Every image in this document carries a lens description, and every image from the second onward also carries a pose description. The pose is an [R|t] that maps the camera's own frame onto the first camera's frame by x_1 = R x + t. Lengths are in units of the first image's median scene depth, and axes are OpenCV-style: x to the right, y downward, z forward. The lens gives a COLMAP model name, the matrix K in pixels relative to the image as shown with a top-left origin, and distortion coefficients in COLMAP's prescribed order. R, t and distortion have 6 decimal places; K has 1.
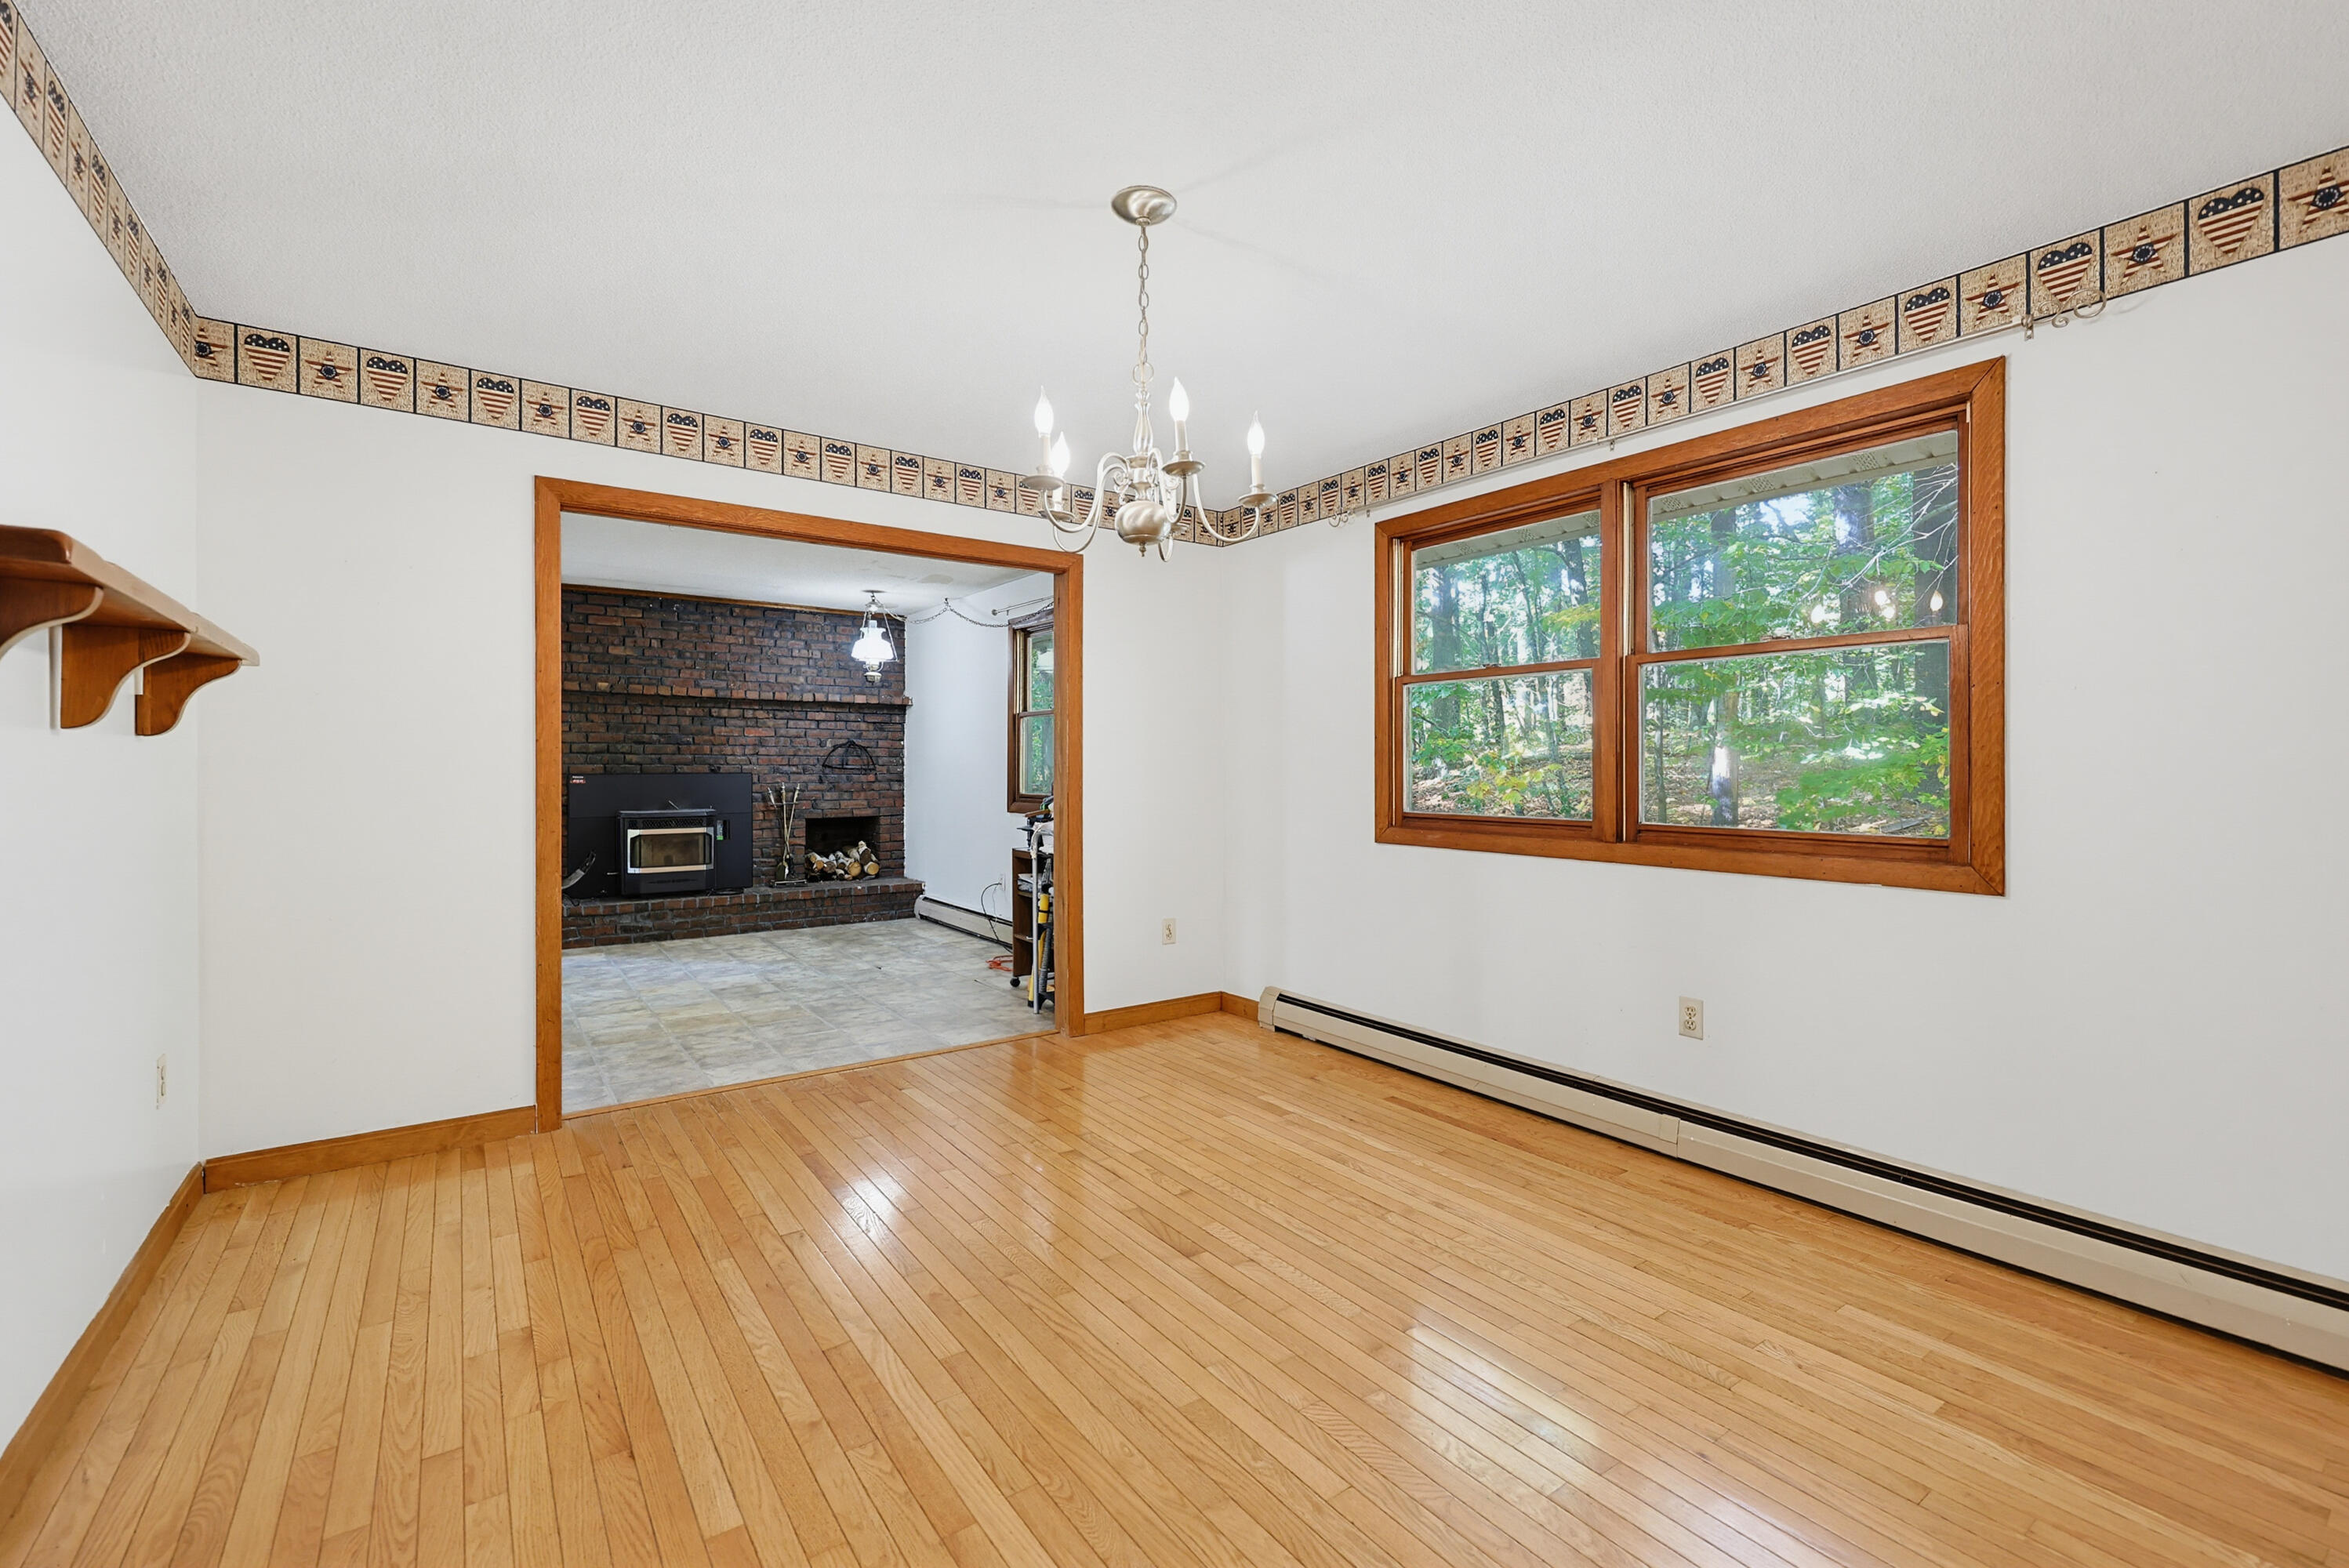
lens RADIAL K [[1008.4, 0, 1168.9], [0, 1008.4, 766.8], [0, 0, 1]] dist [0.007443, -0.000605]
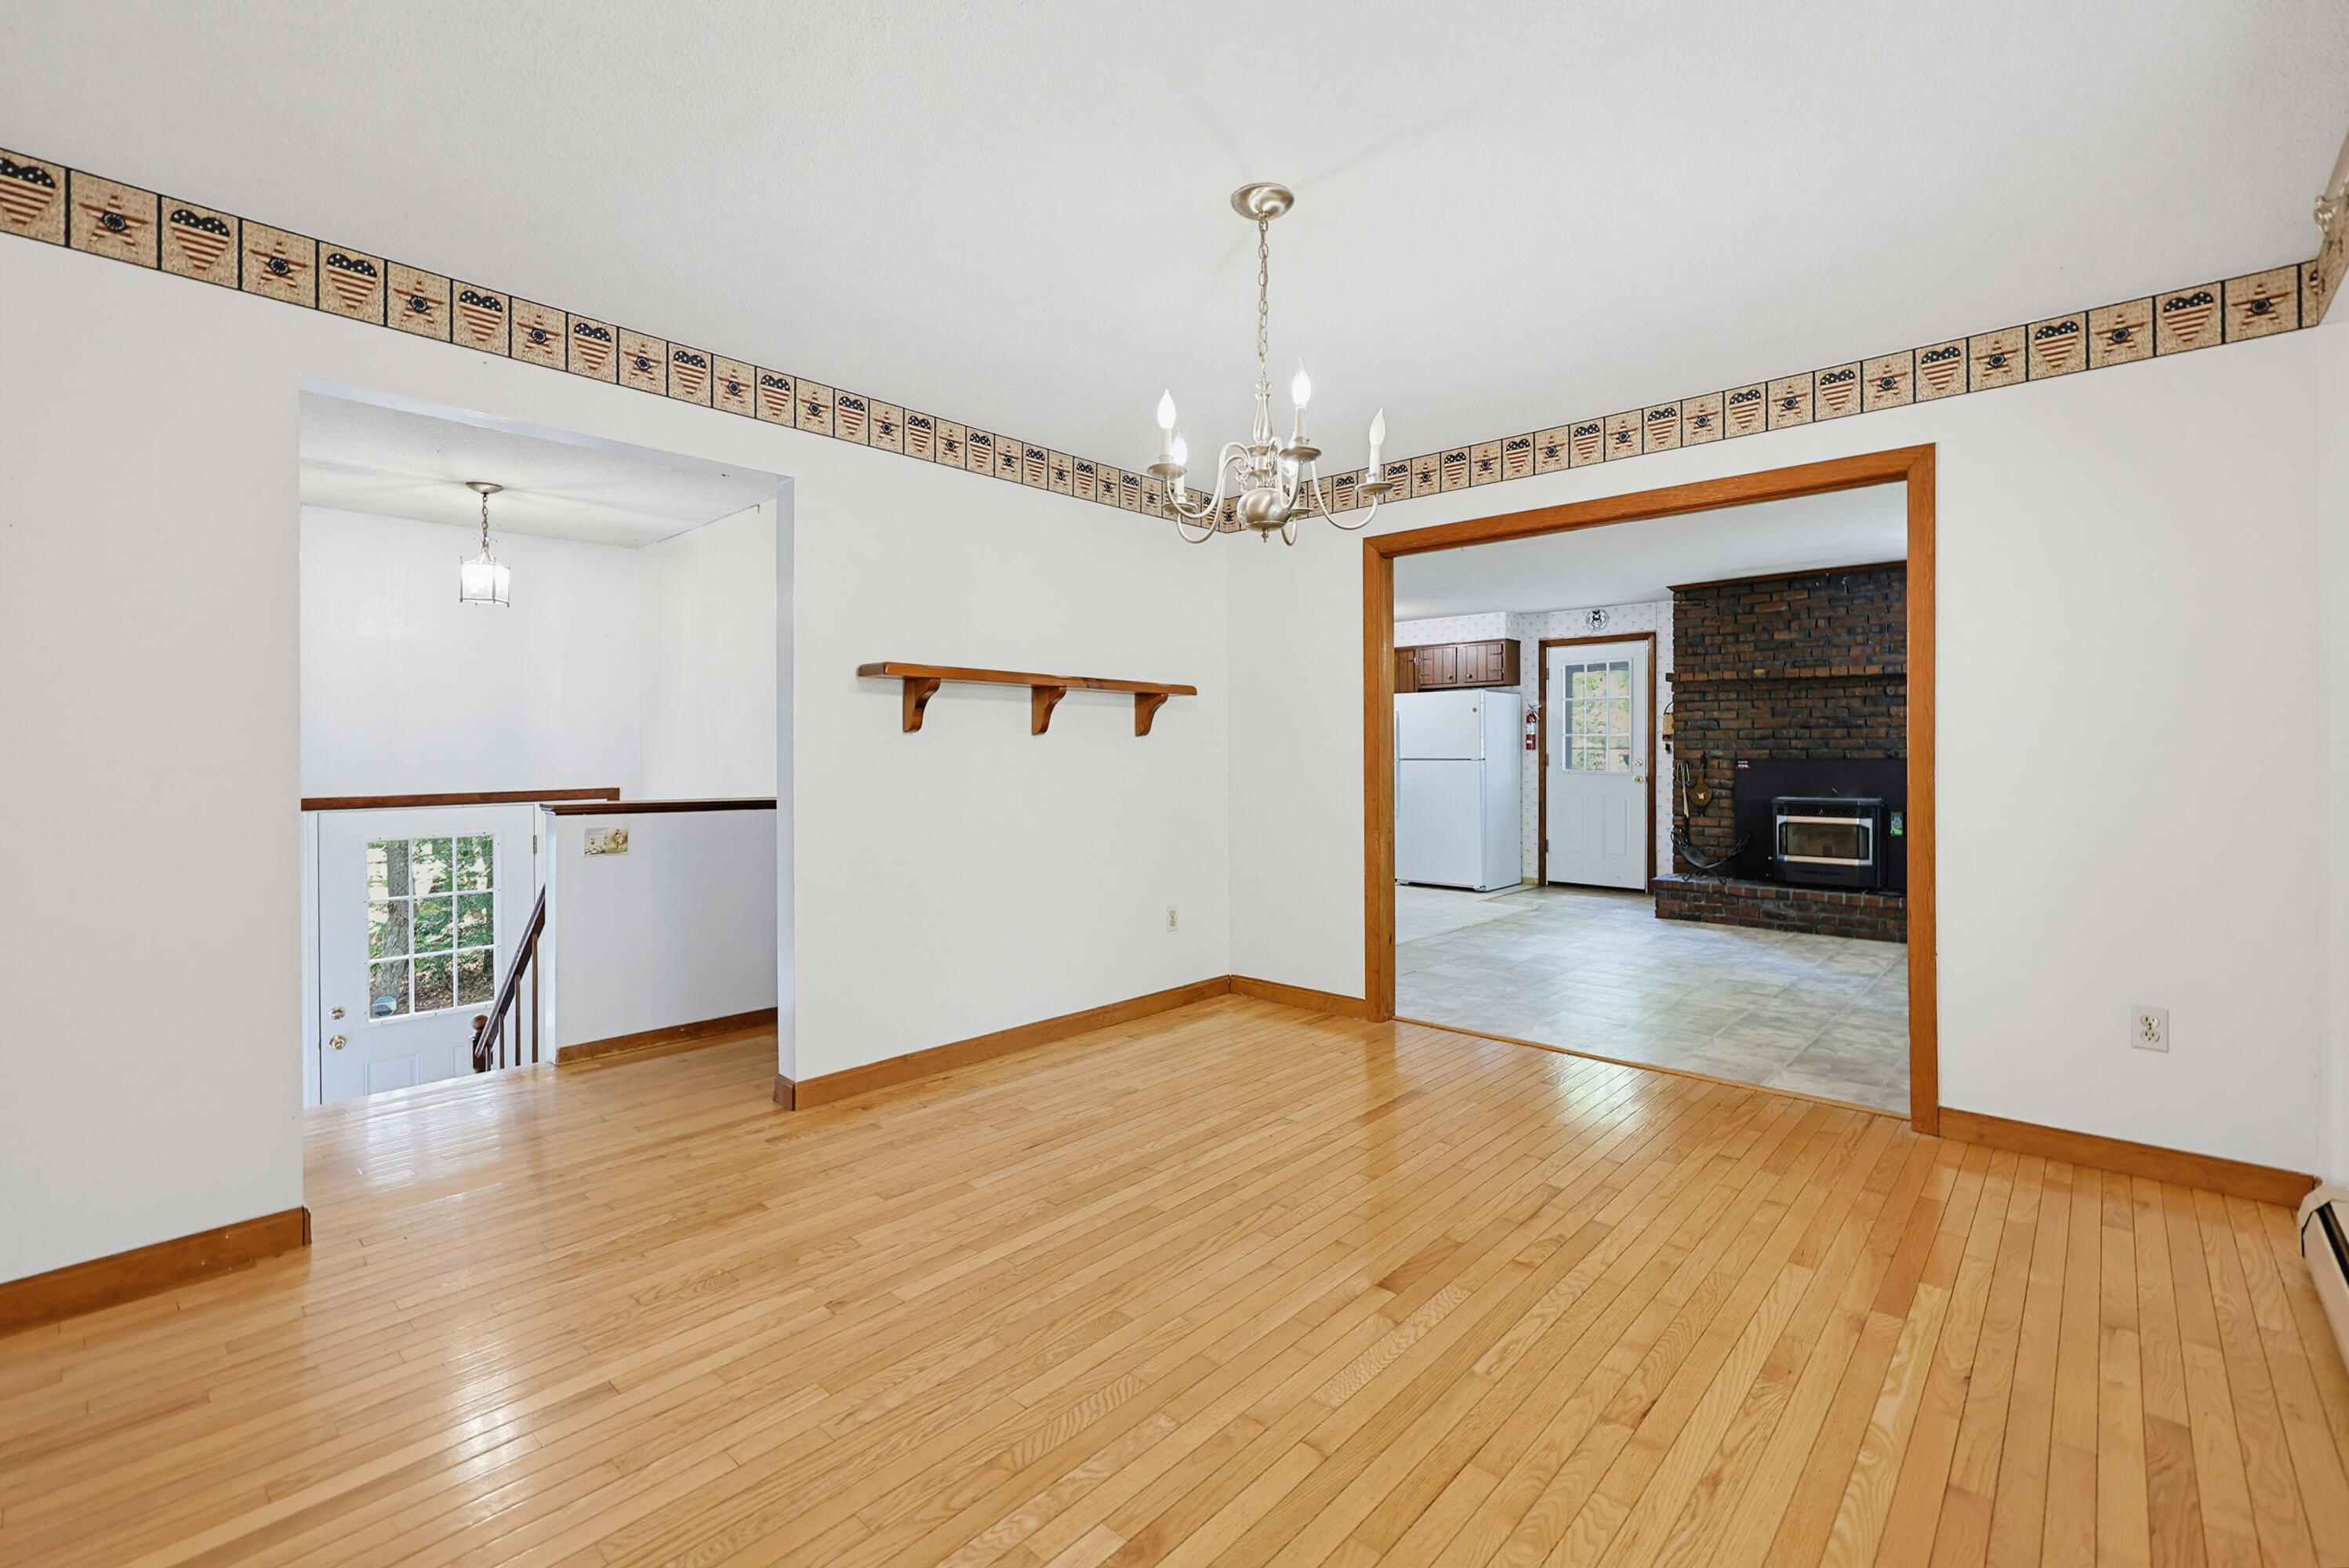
lens RADIAL K [[1008.4, 0, 1203.0], [0, 1008.4, 754.1], [0, 0, 1]] dist [0.007443, -0.000605]
pose [[0.231220, -0.000054, -0.972901, 0.594452], [-0.000695, 1.000000, -0.000221, 0.005215], [0.972901, 0.000727, 0.231220, 0.436167]]
